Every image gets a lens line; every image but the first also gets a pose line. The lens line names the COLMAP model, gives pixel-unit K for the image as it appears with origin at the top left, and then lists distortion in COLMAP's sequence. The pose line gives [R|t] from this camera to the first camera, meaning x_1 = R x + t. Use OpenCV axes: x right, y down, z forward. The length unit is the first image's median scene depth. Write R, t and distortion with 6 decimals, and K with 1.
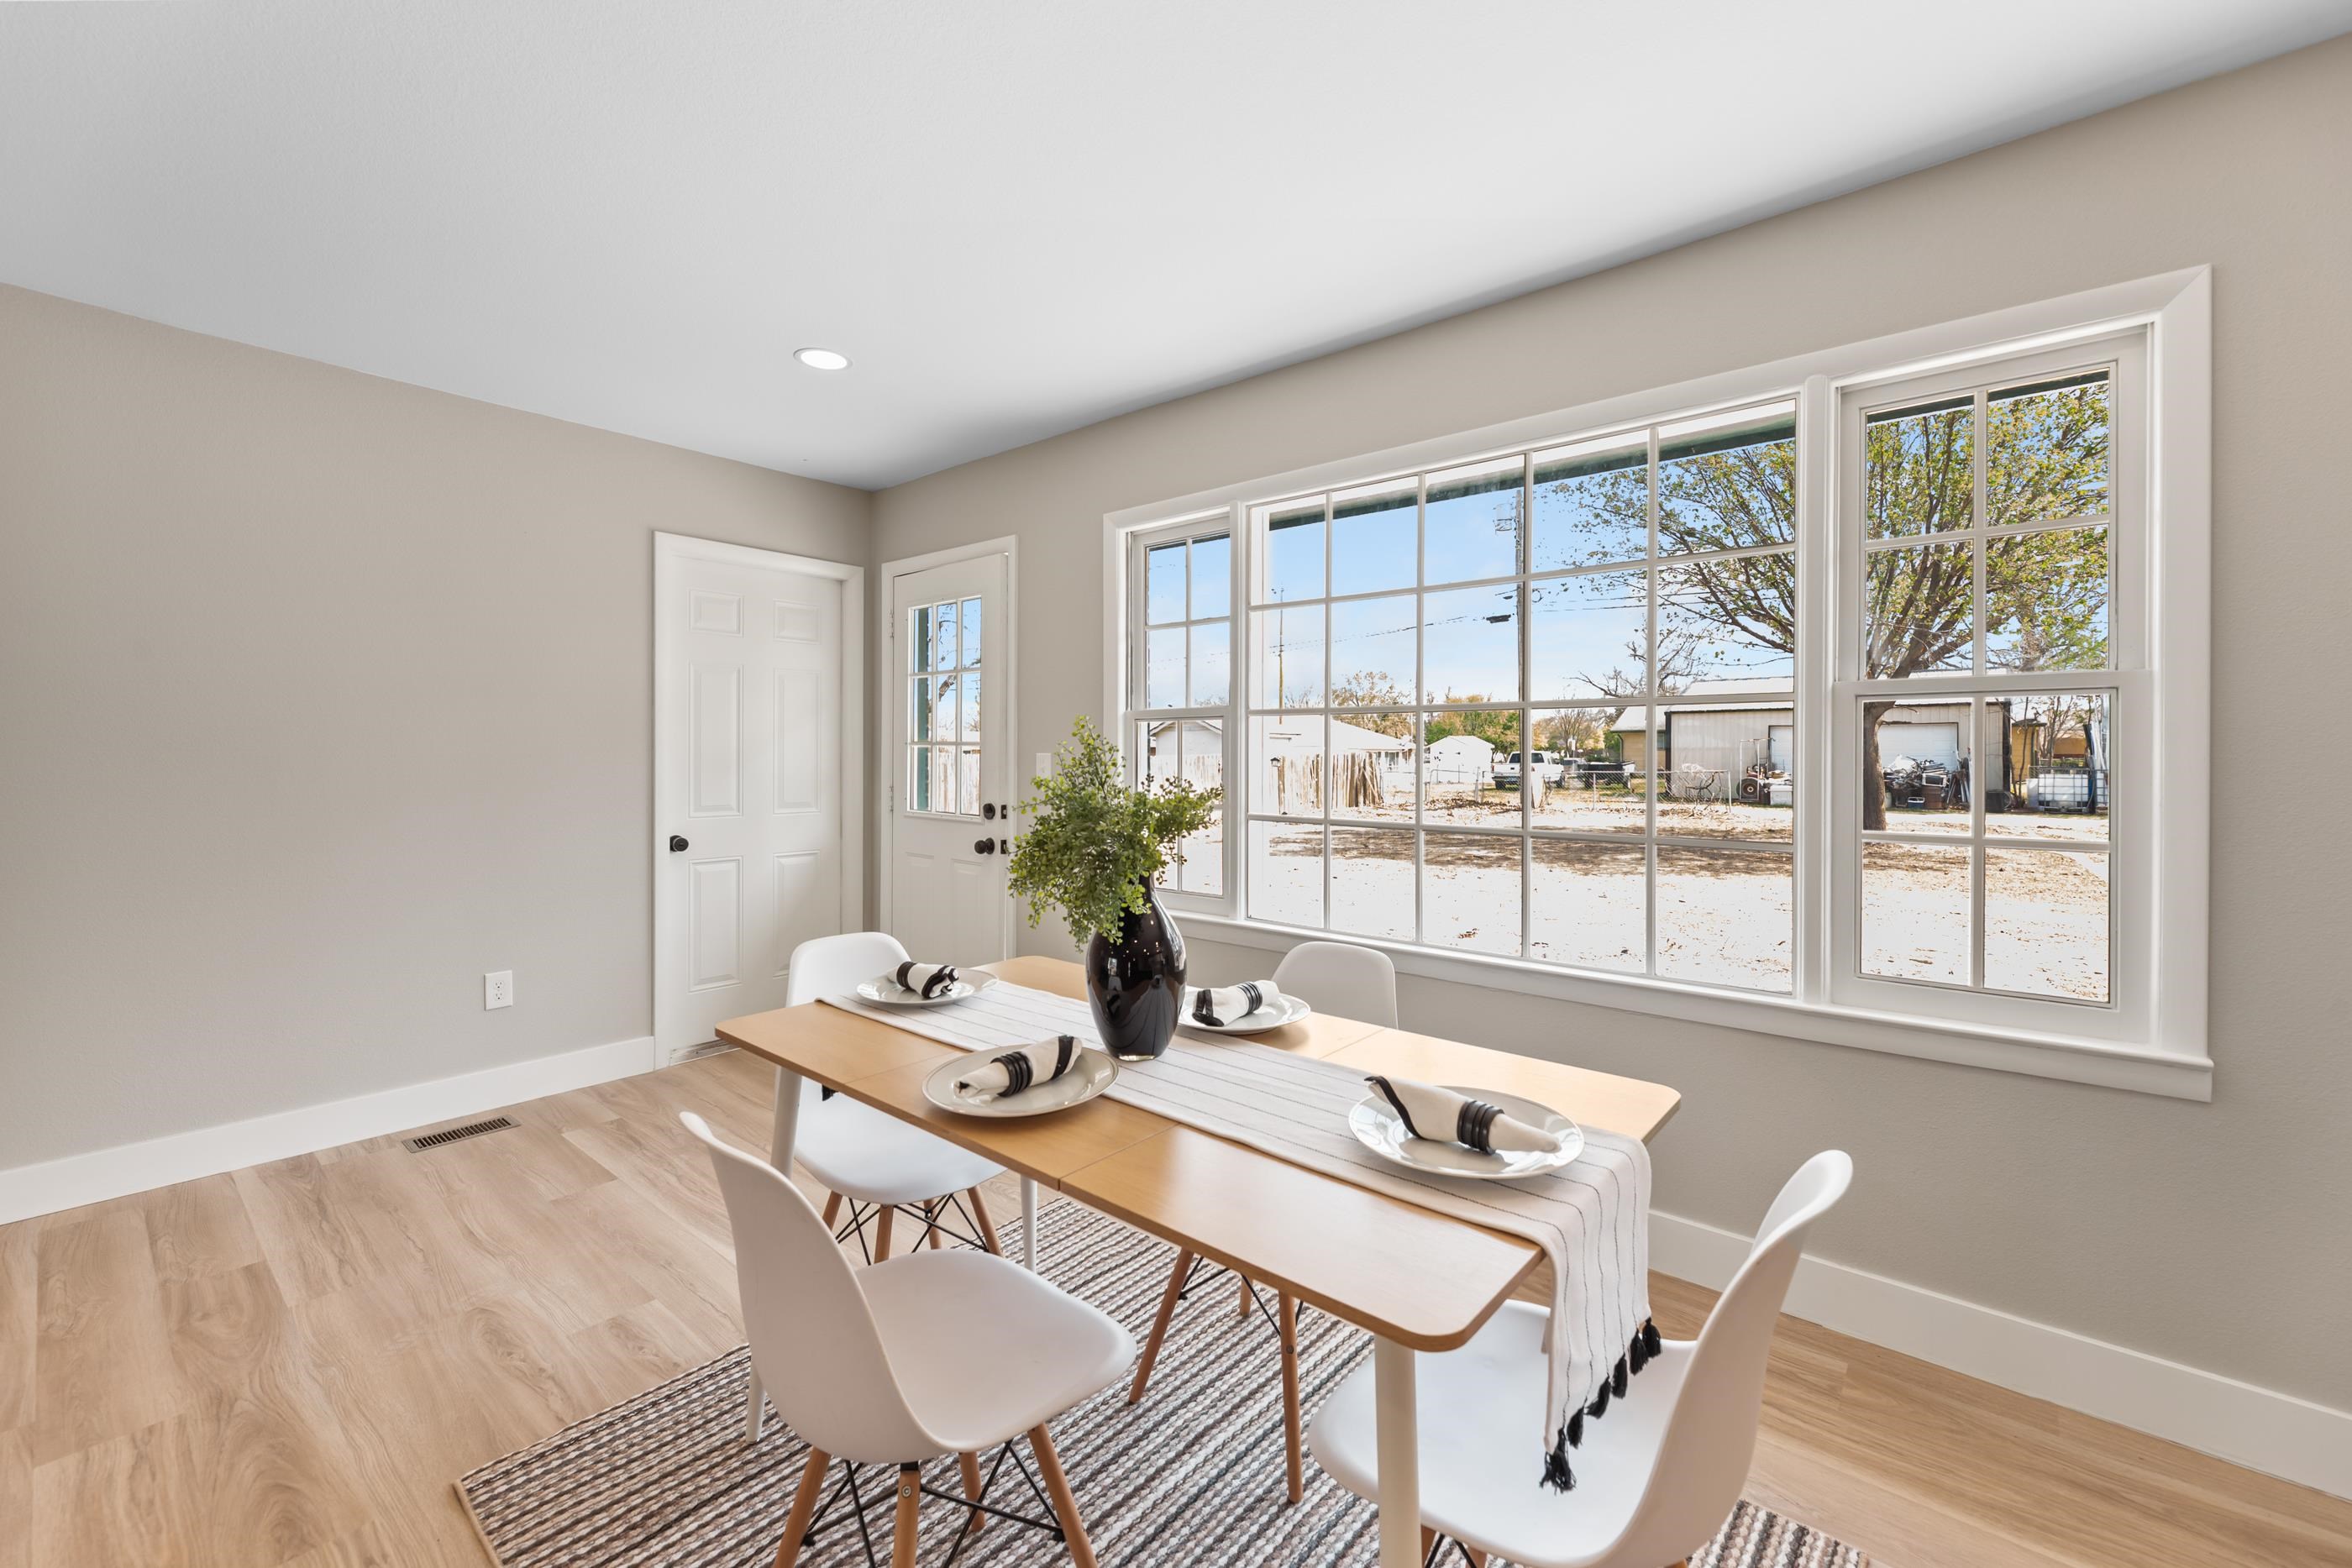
lens RADIAL K [[955.4, 0, 1171.5], [0, 955.4, 761.3], [0, 0, 1]] dist [-0.000862, 0.000101]
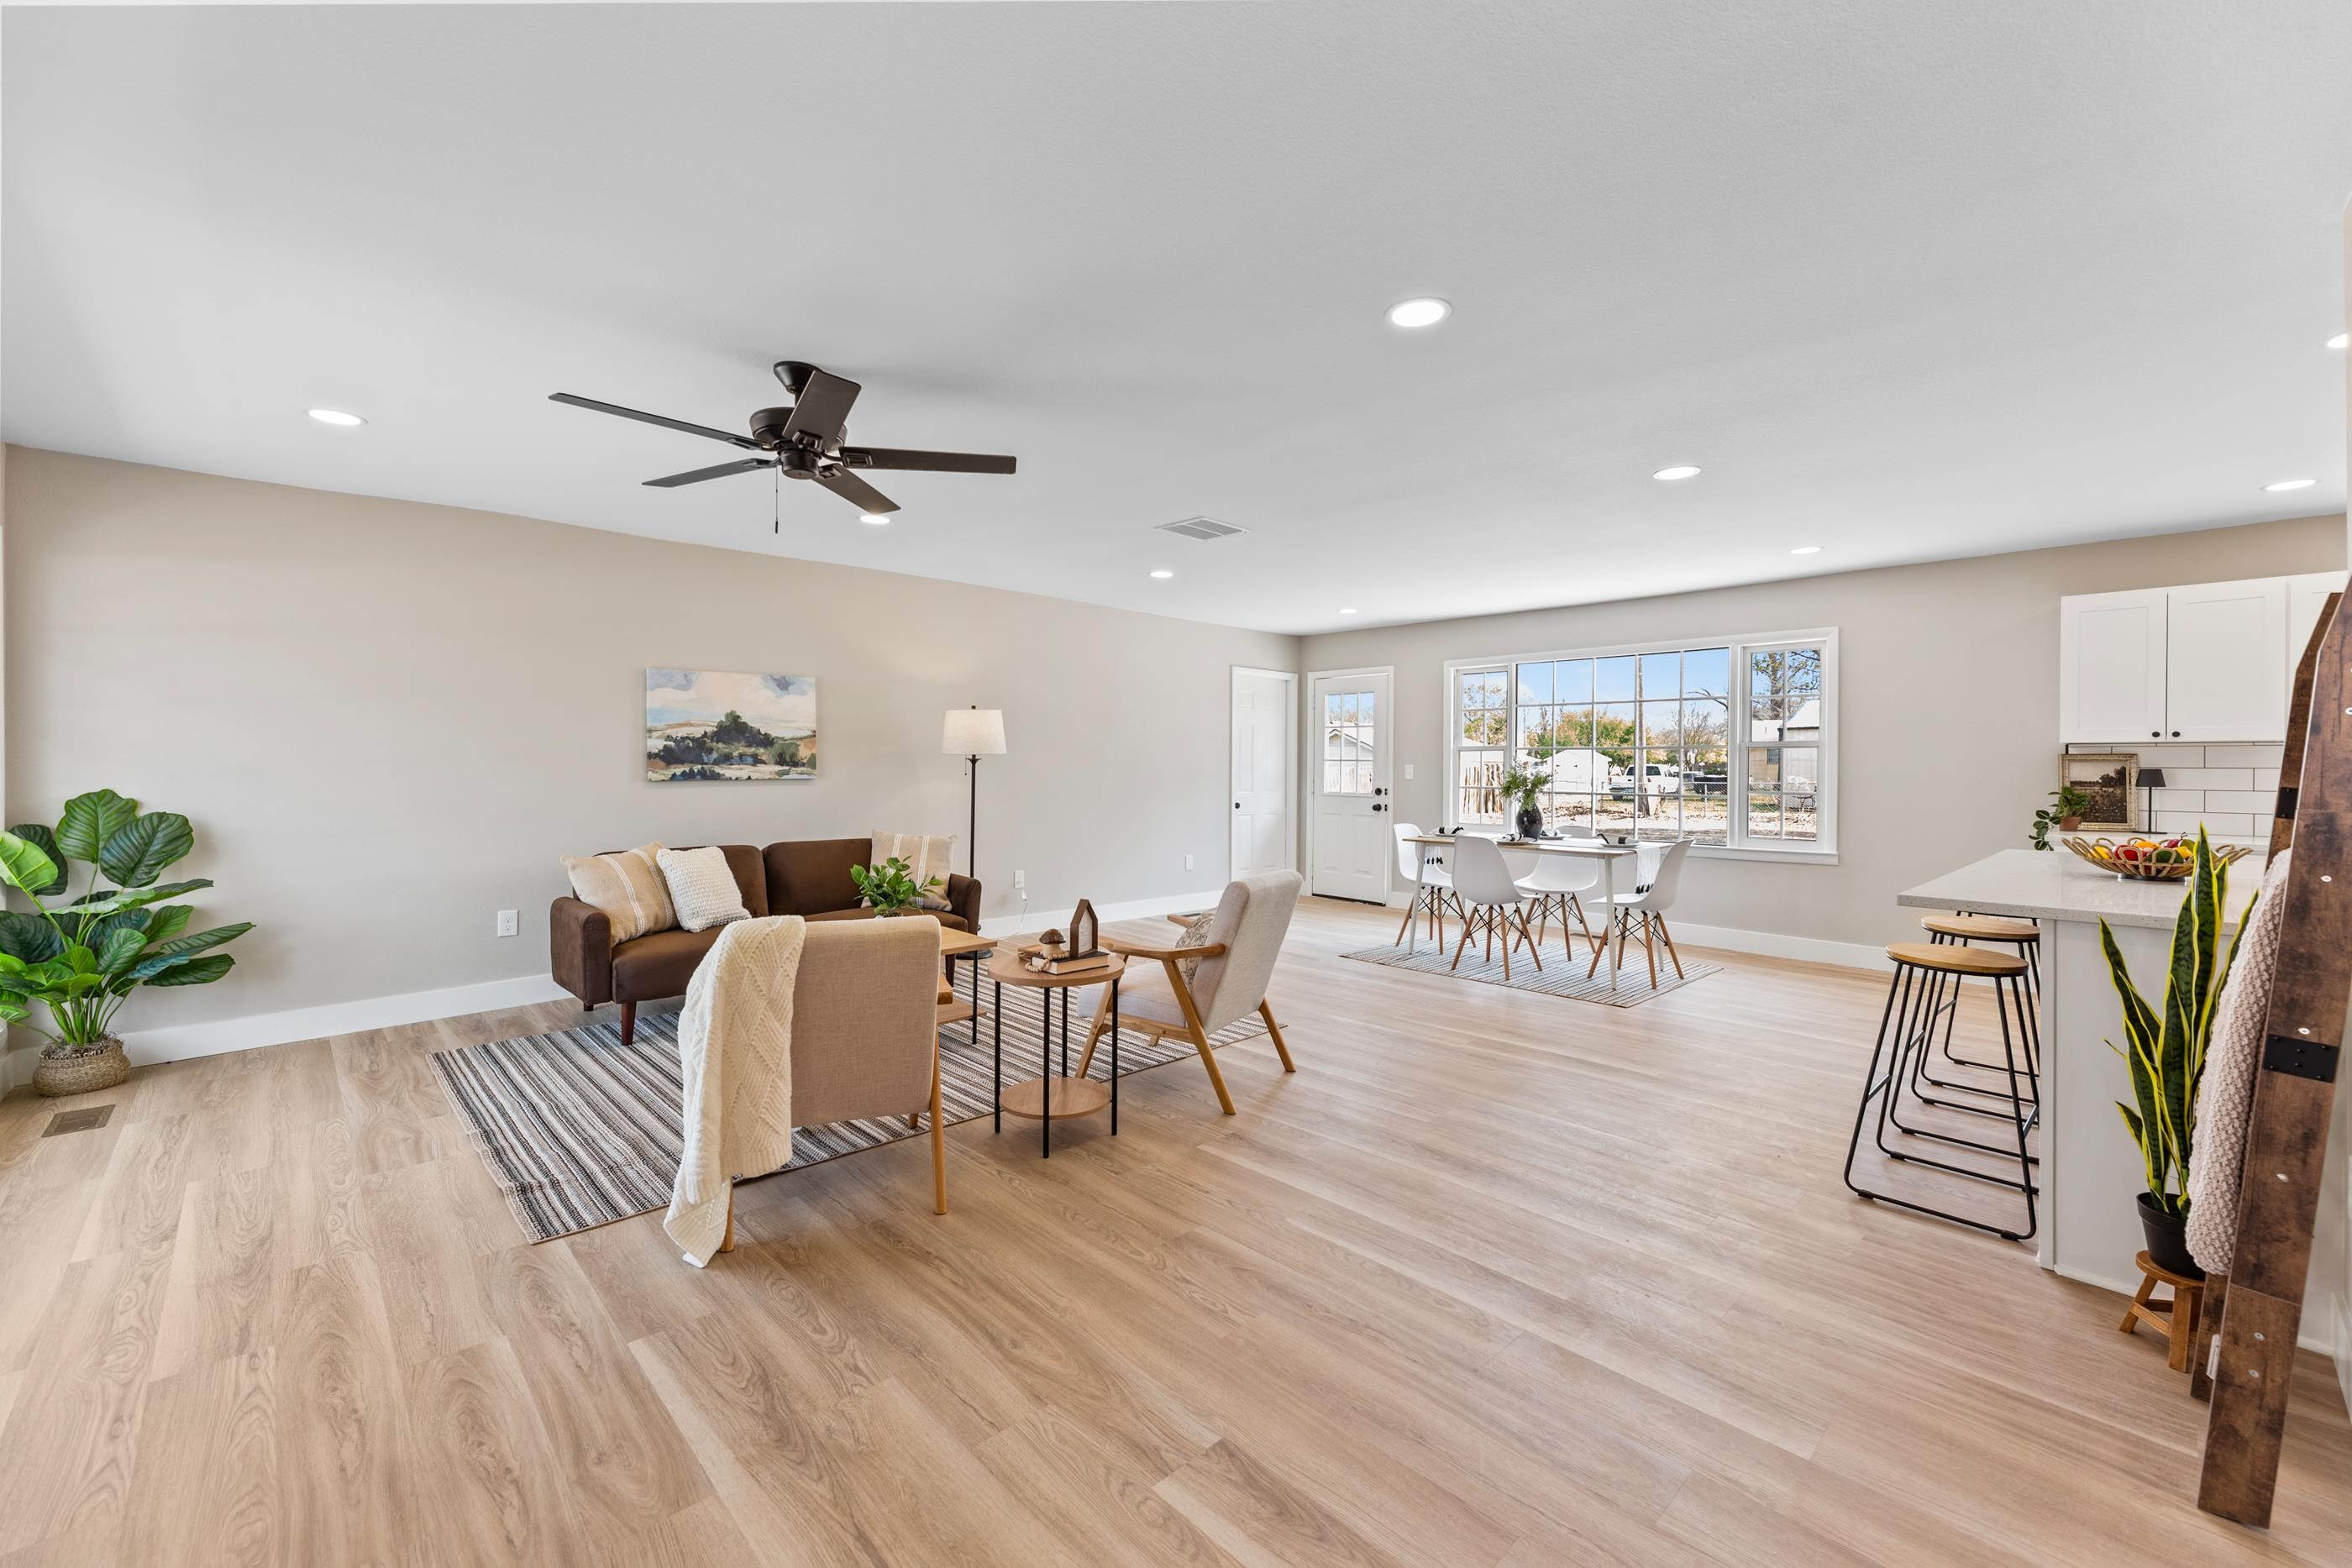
lens RADIAL K [[952.9, 0, 1168.4], [0, 952.9, 769.7], [0, 0, 1]] dist [0.001980, 0.000166]
pose [[0.994221, 0.002764, -0.107313, -0.426569], [-0.003213, 0.999987, -0.004013, 0.012430], [0.107300, 0.004334, 0.994217, -1.190858]]
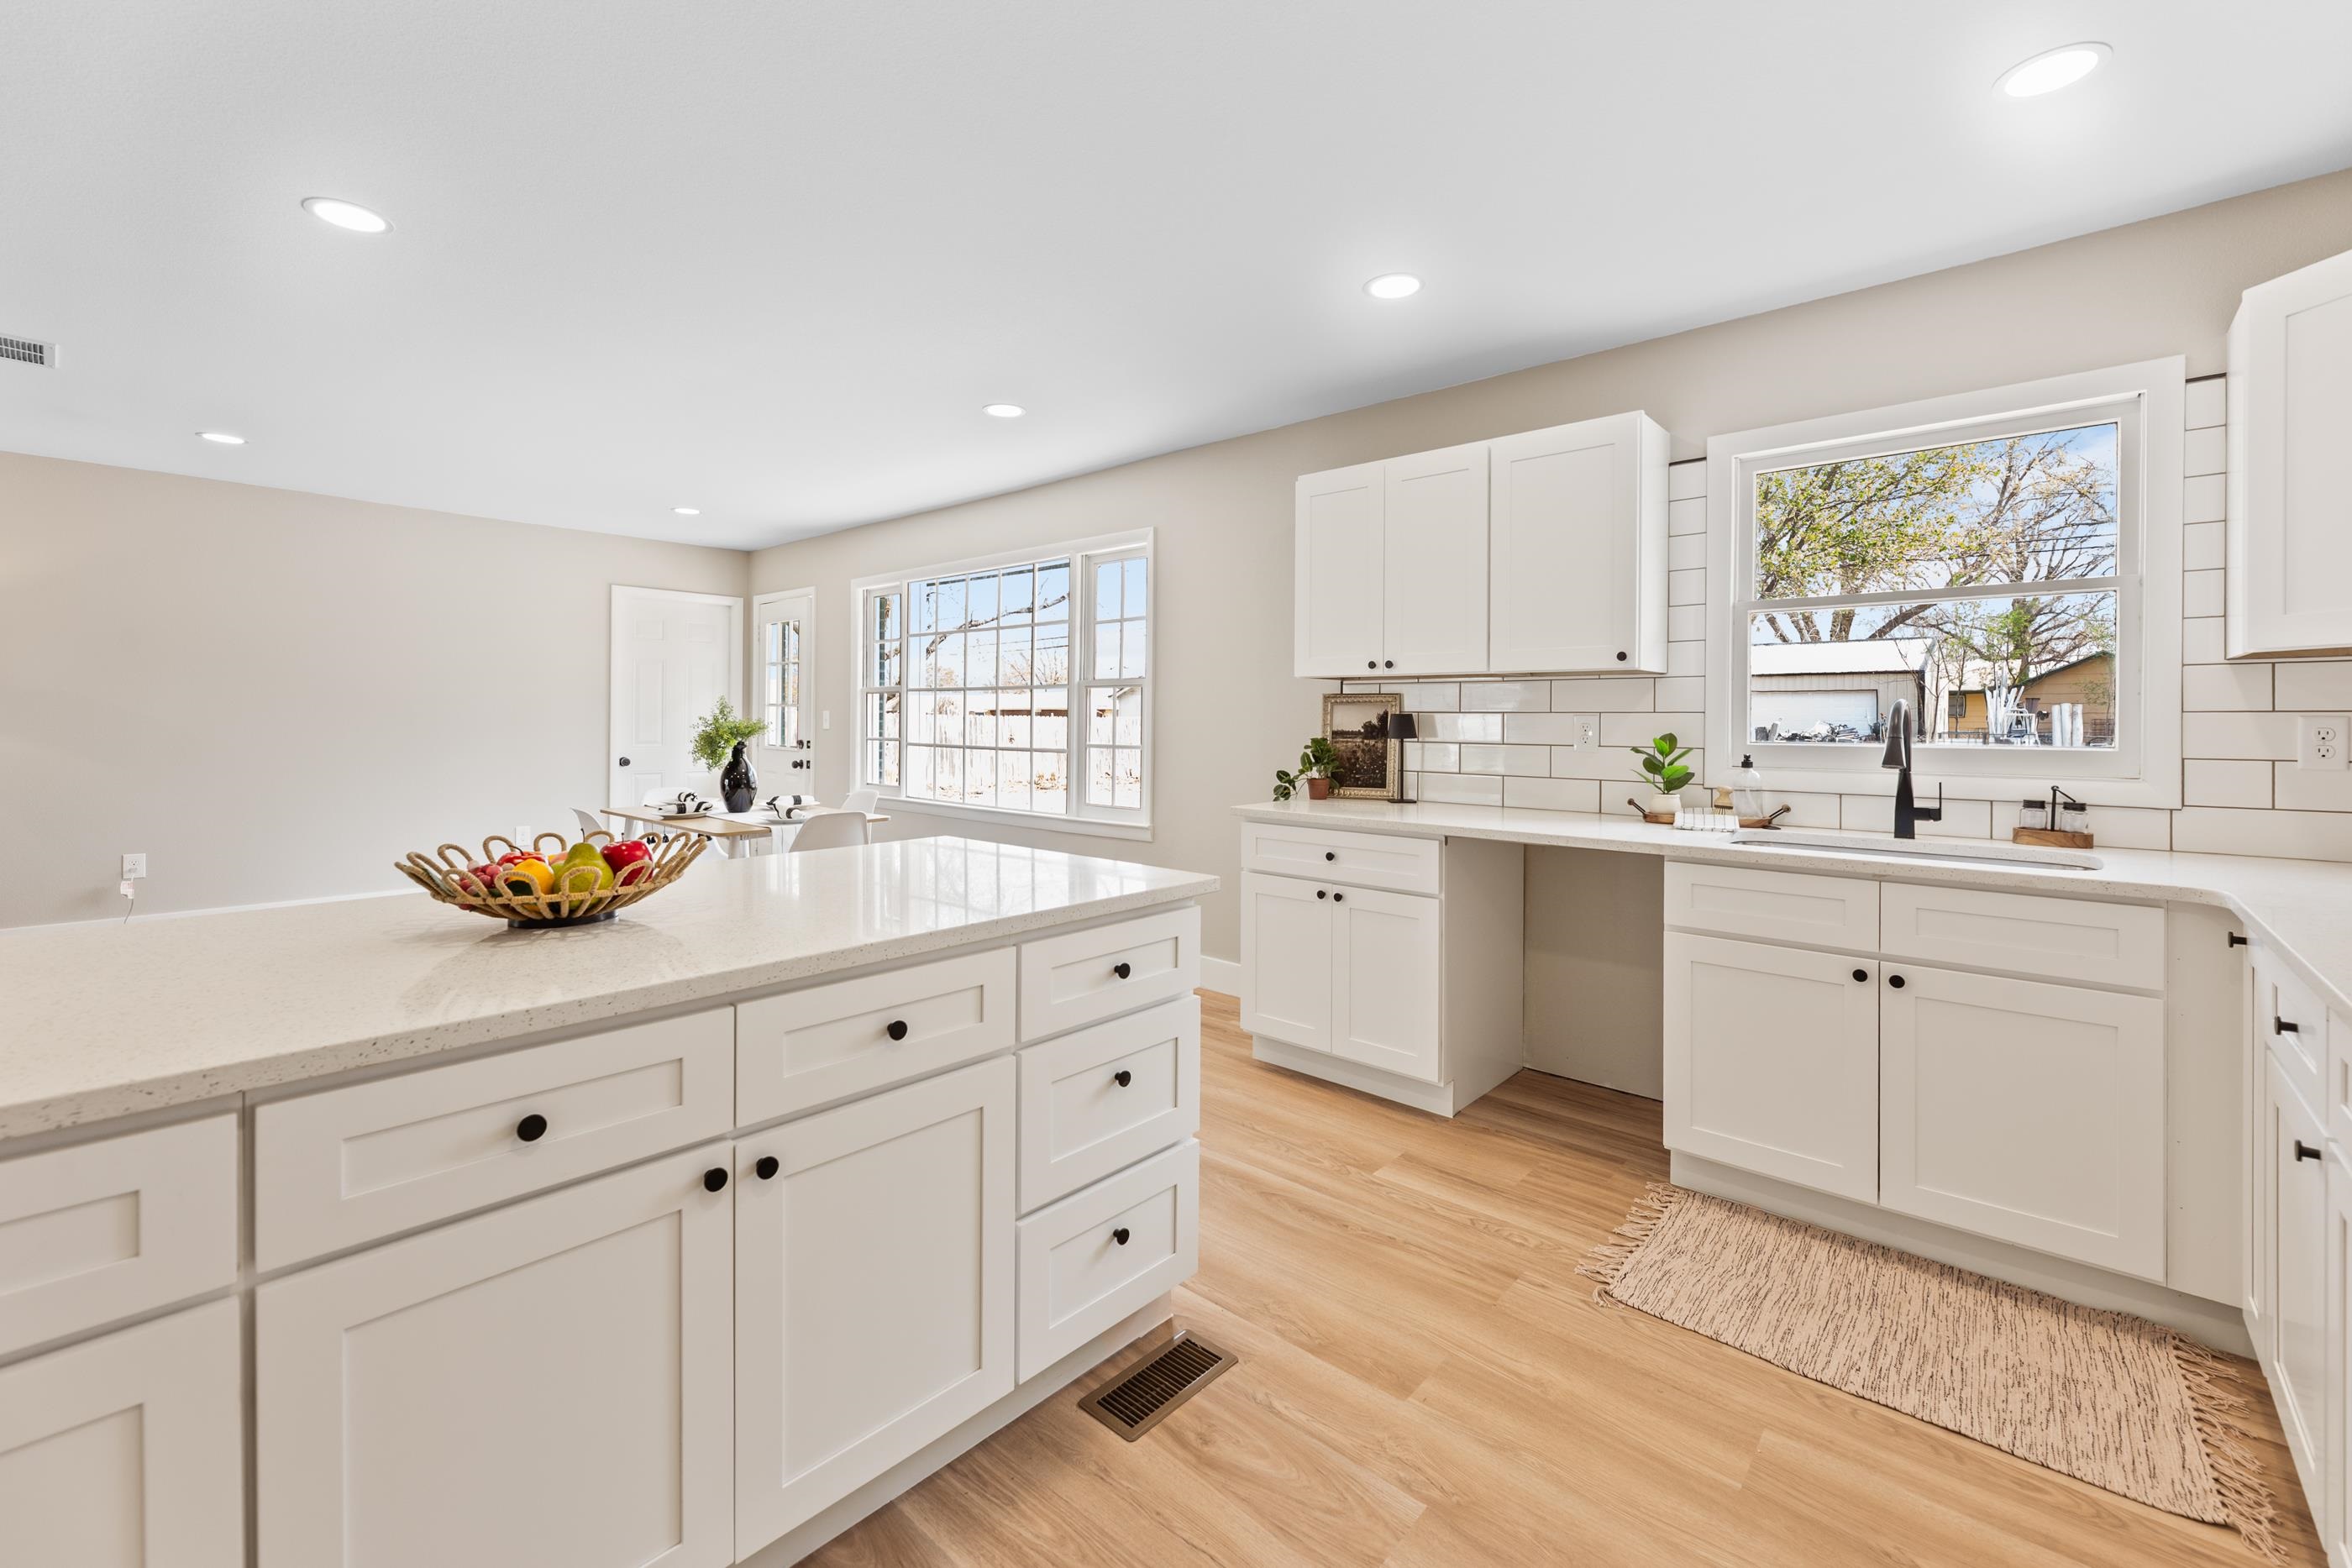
lens RADIAL K [[975.2, 0, 1178.3], [0, 975.2, 712.4], [0, 0, 1]] dist [-0.000350, -0.000027]
pose [[0.999672, 0.004085, -0.025299, 0.530237], [-0.004403, 0.999912, -0.012545, 0.013428], [0.025246, 0.012652, 0.999601, -0.741171]]
